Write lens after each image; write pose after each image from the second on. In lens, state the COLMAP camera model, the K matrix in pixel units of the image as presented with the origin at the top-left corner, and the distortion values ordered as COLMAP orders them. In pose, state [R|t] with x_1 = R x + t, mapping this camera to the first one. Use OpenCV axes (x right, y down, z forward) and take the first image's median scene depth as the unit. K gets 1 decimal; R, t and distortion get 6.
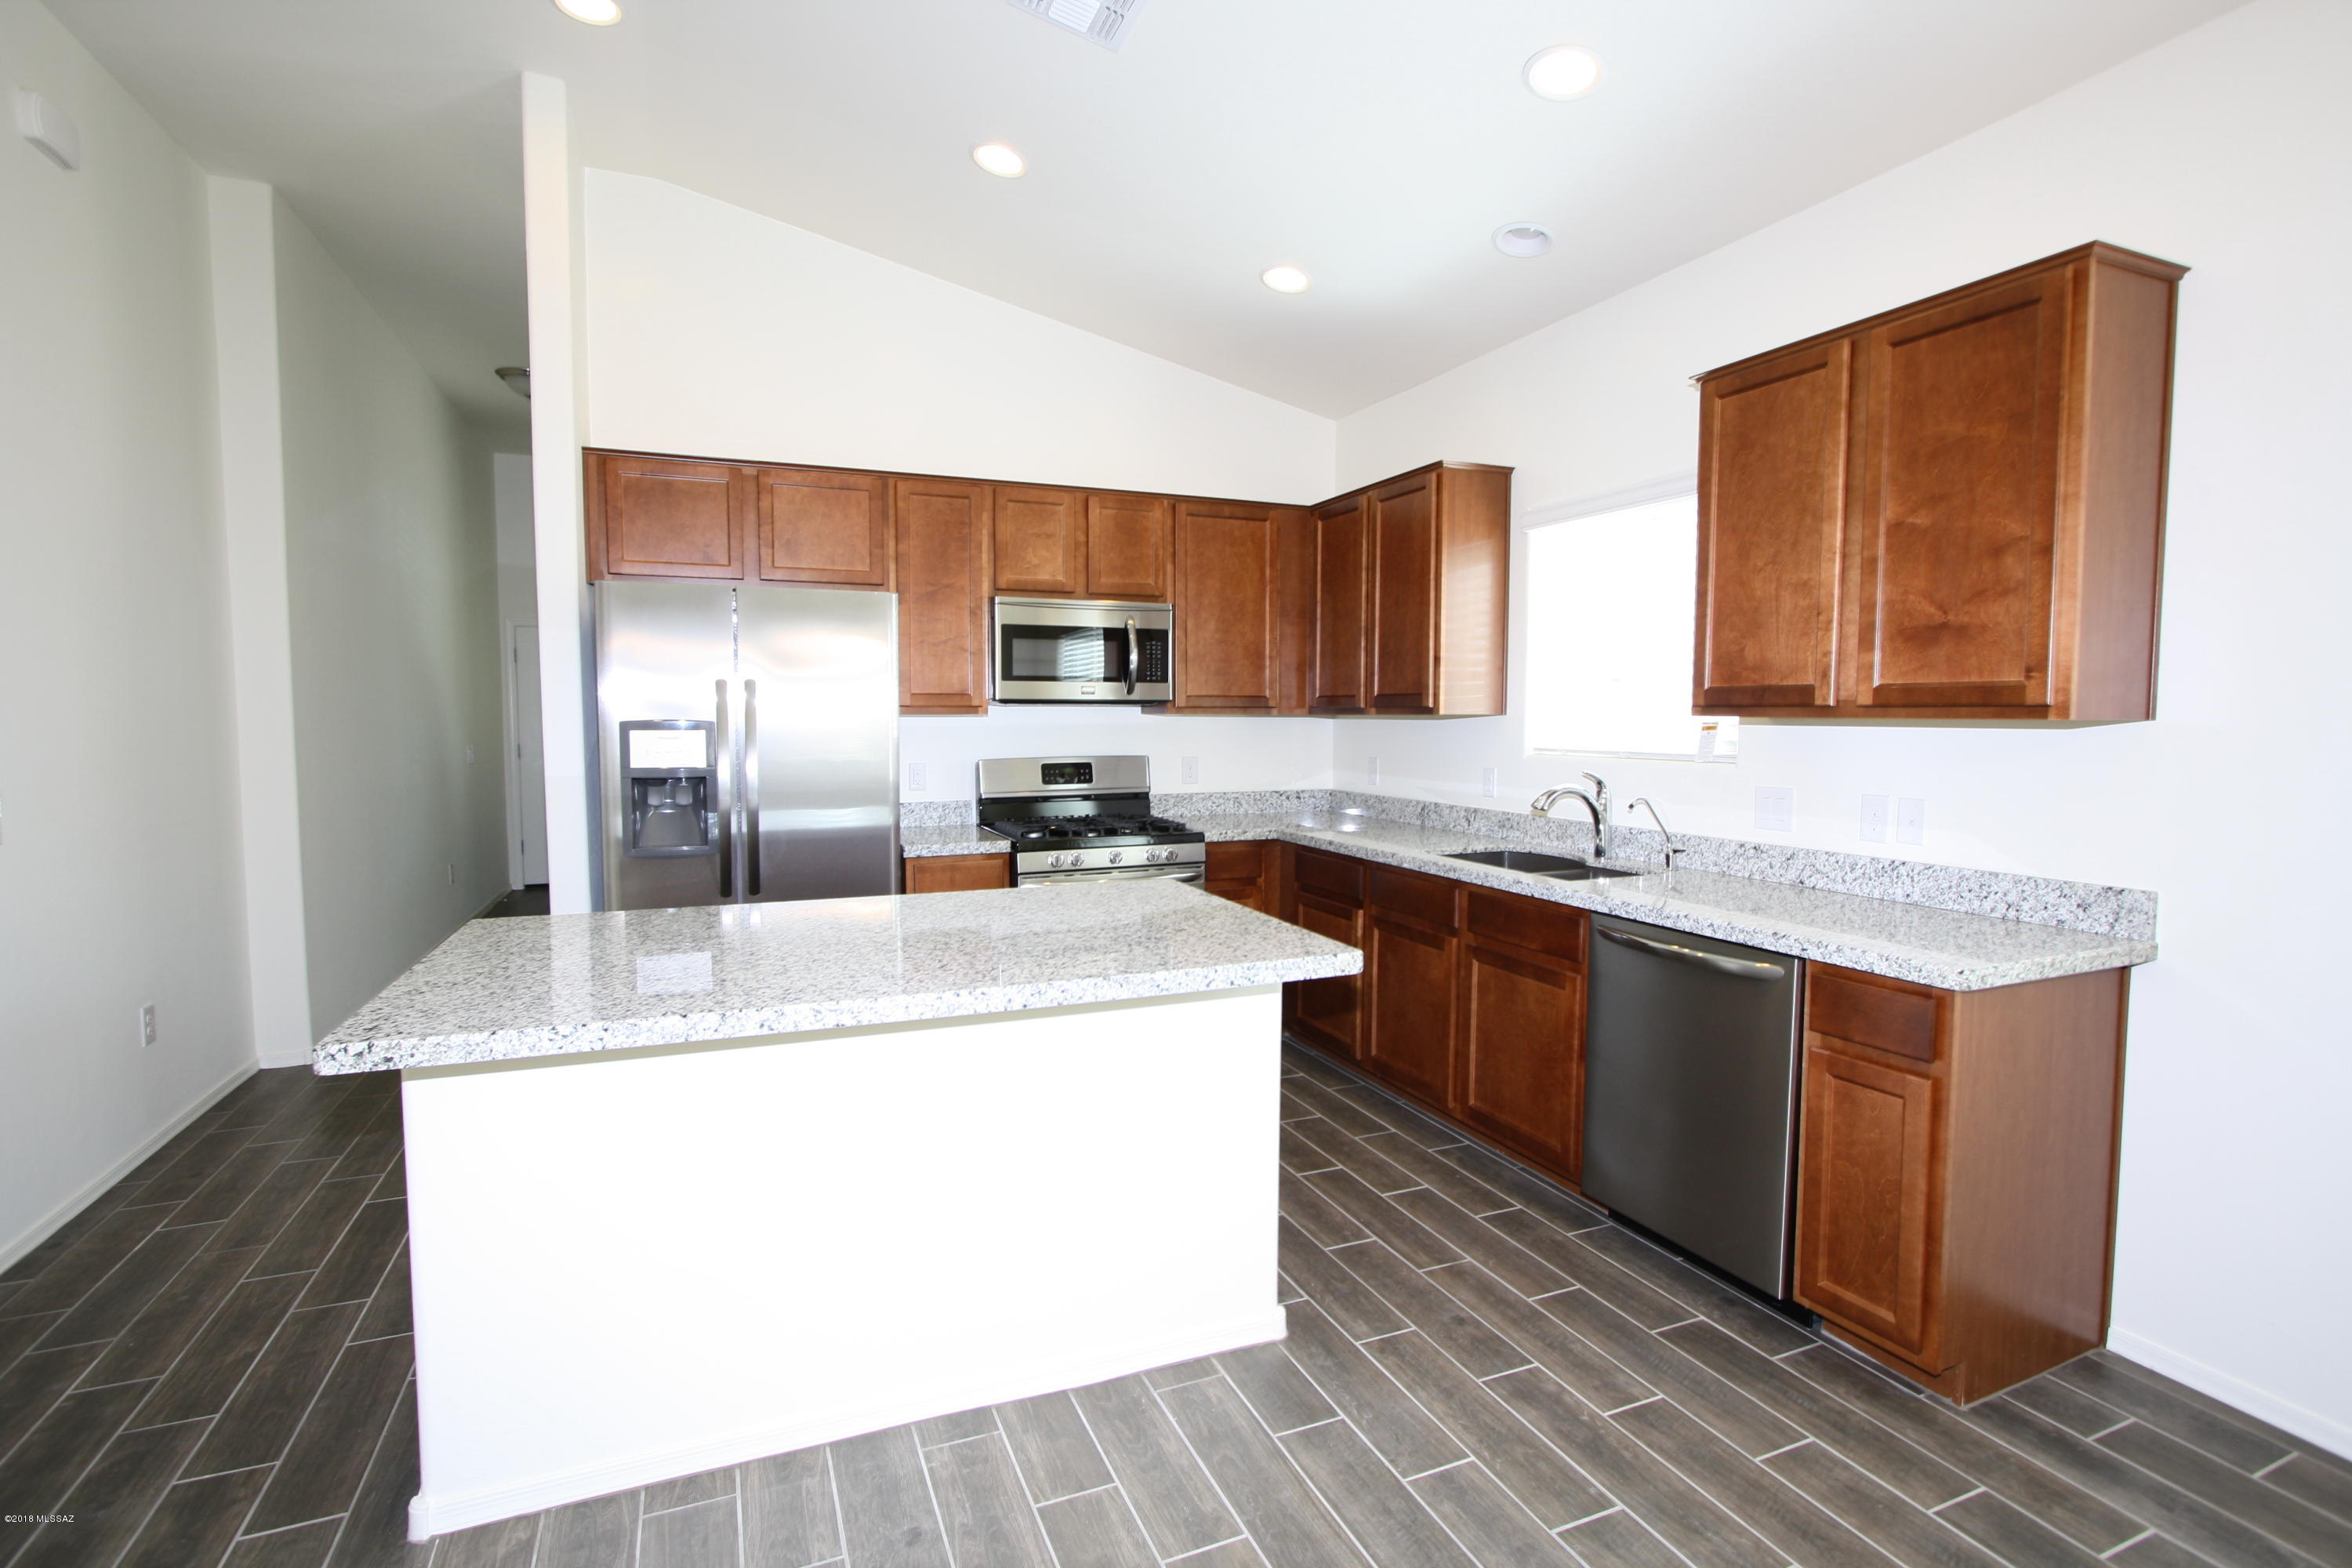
lens RADIAL K [[1098.8, 0, 1167.0], [0, 1098.8, 785.8], [0, 0, 1]] dist [-0.021266, 0.004621]
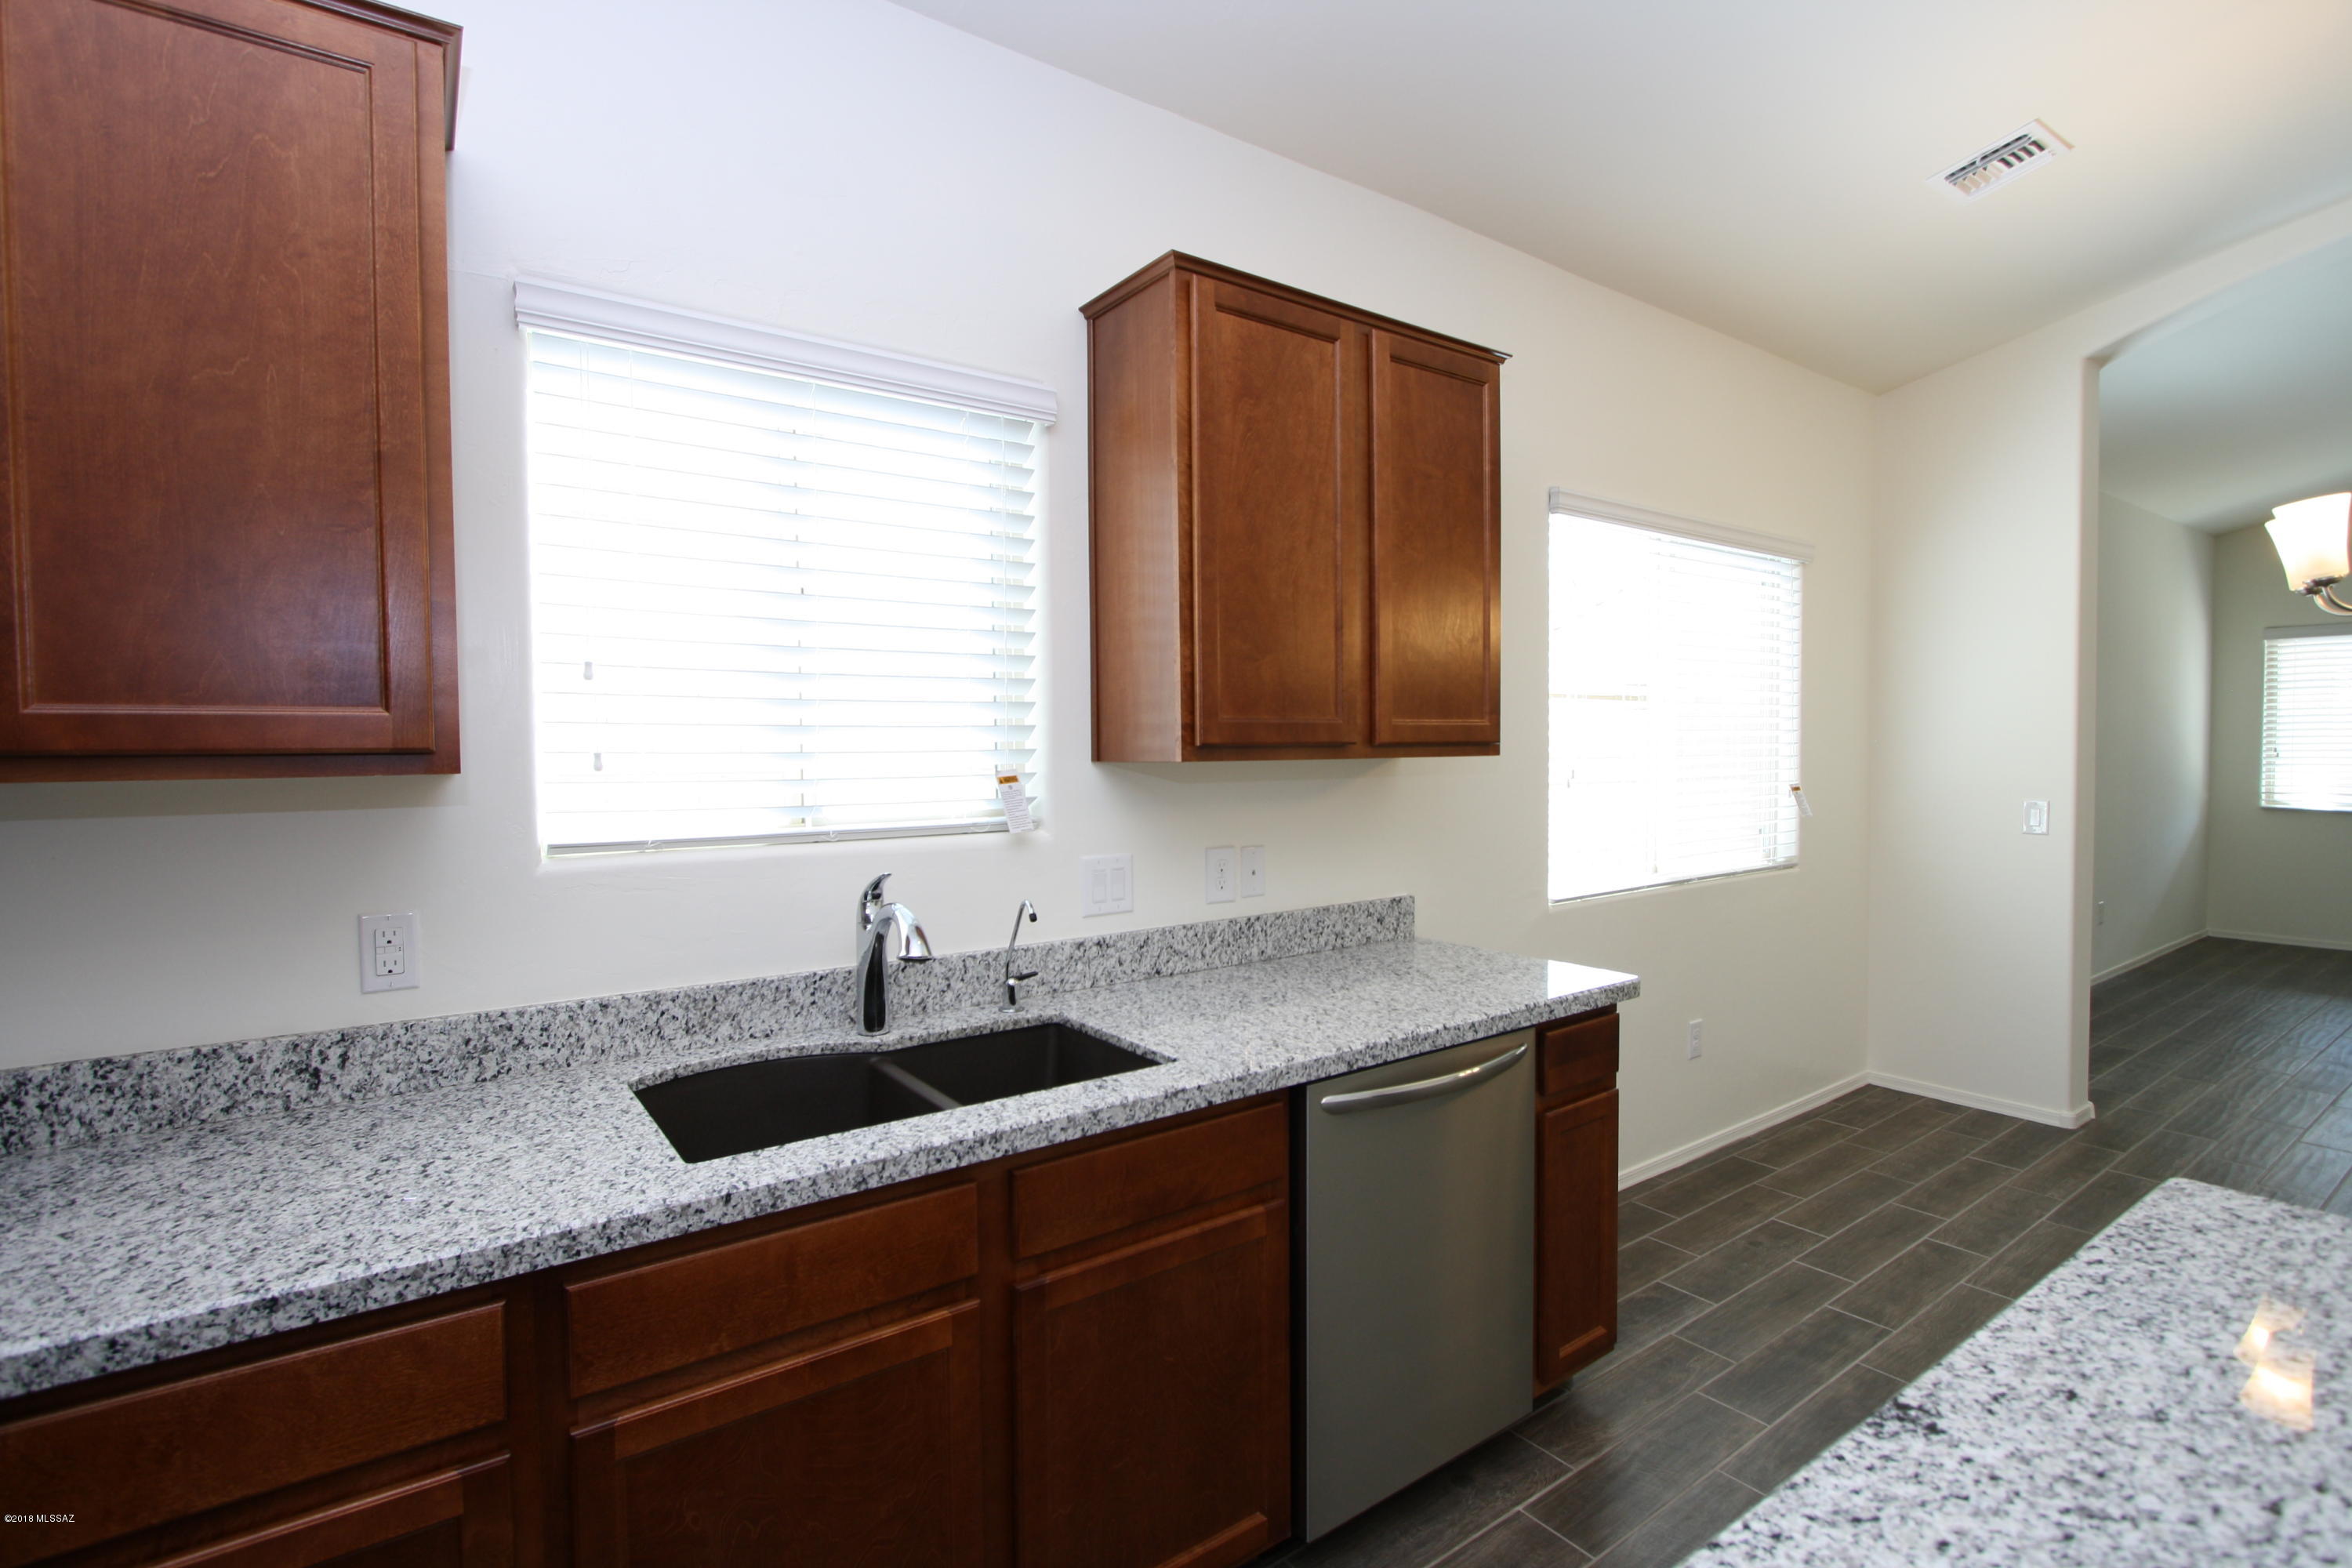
lens RADIAL K [[1098.8, 0, 1153.5], [0, 1098.8, 791.3], [0, 0, 1]] dist [-0.021266, 0.004621]
pose [[-0.221268, -0.041199, 0.974342, -0.148462], [0.072371, 0.995659, 0.058535, -0.073162], [-0.972524, 0.083466, -0.217326, 0.995574]]
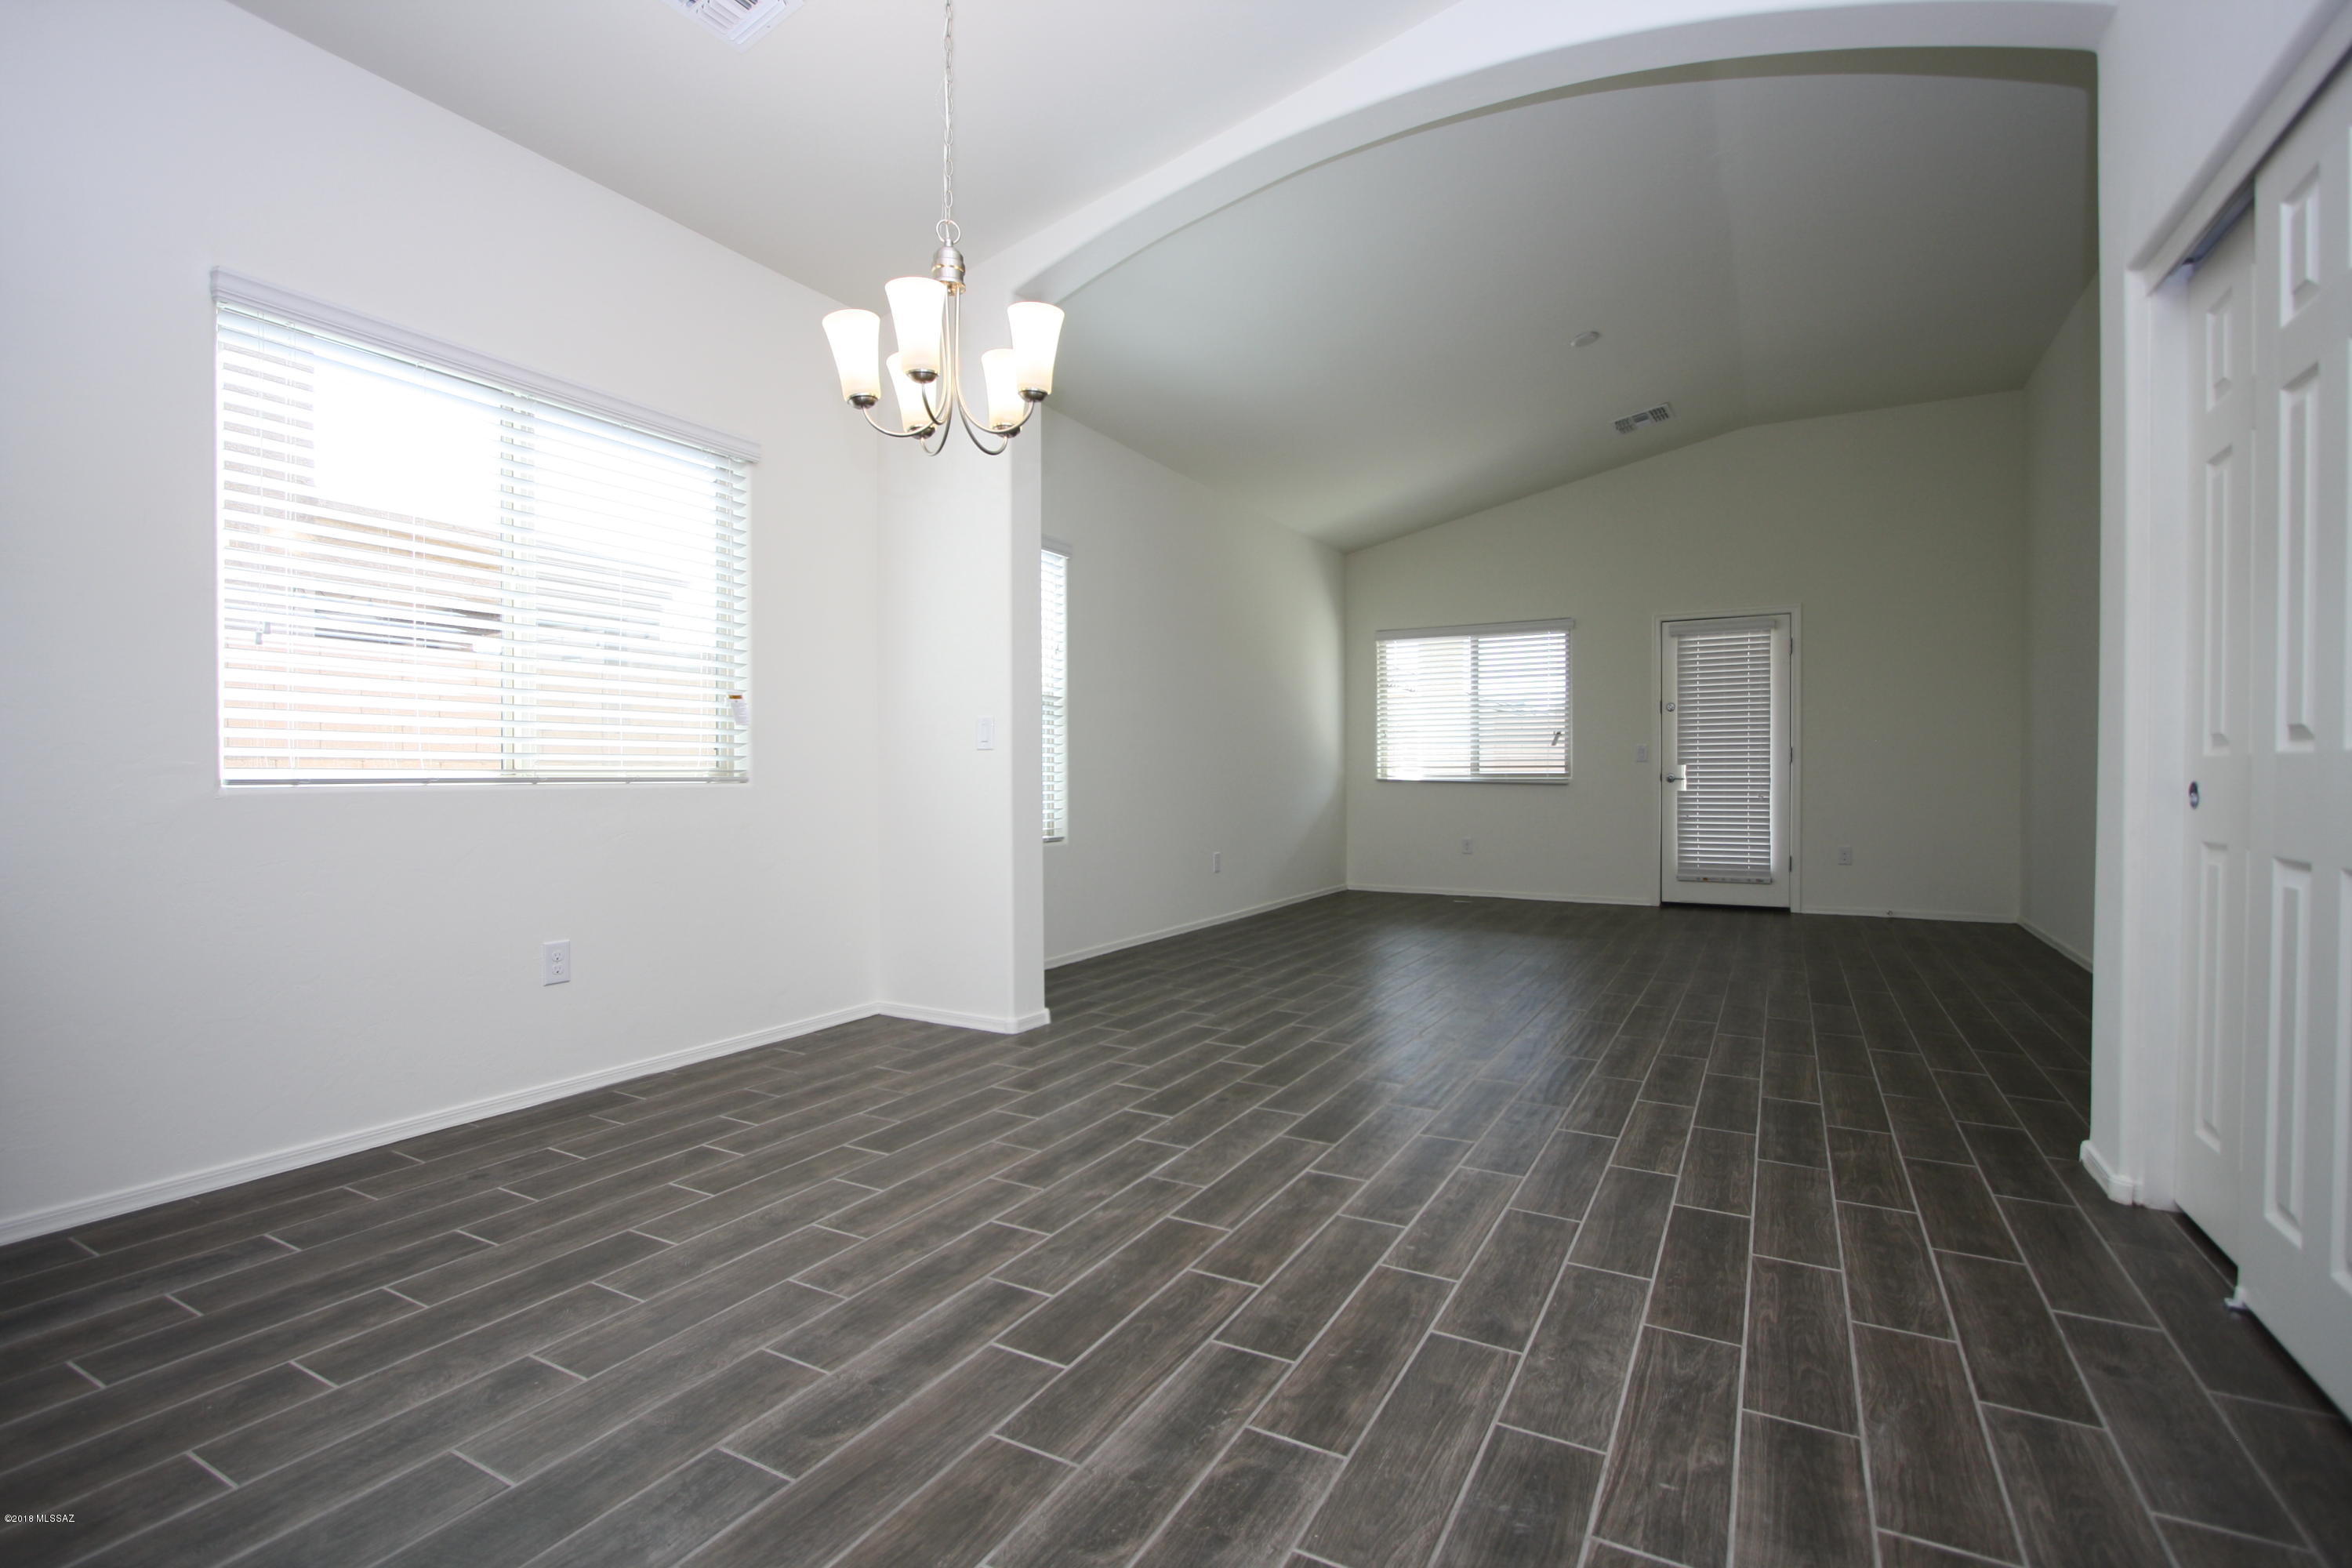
lens RADIAL K [[1098.8, 0, 1163.0], [0, 1098.8, 796.6], [0, 0, 1]] dist [-0.021266, 0.004621]
pose [[-0.619345, -0.014225, 0.784990, -0.289509], [0.052876, 0.996810, 0.059781, 0.093427], [-0.783337, 0.078532, -0.616617, 0.443040]]
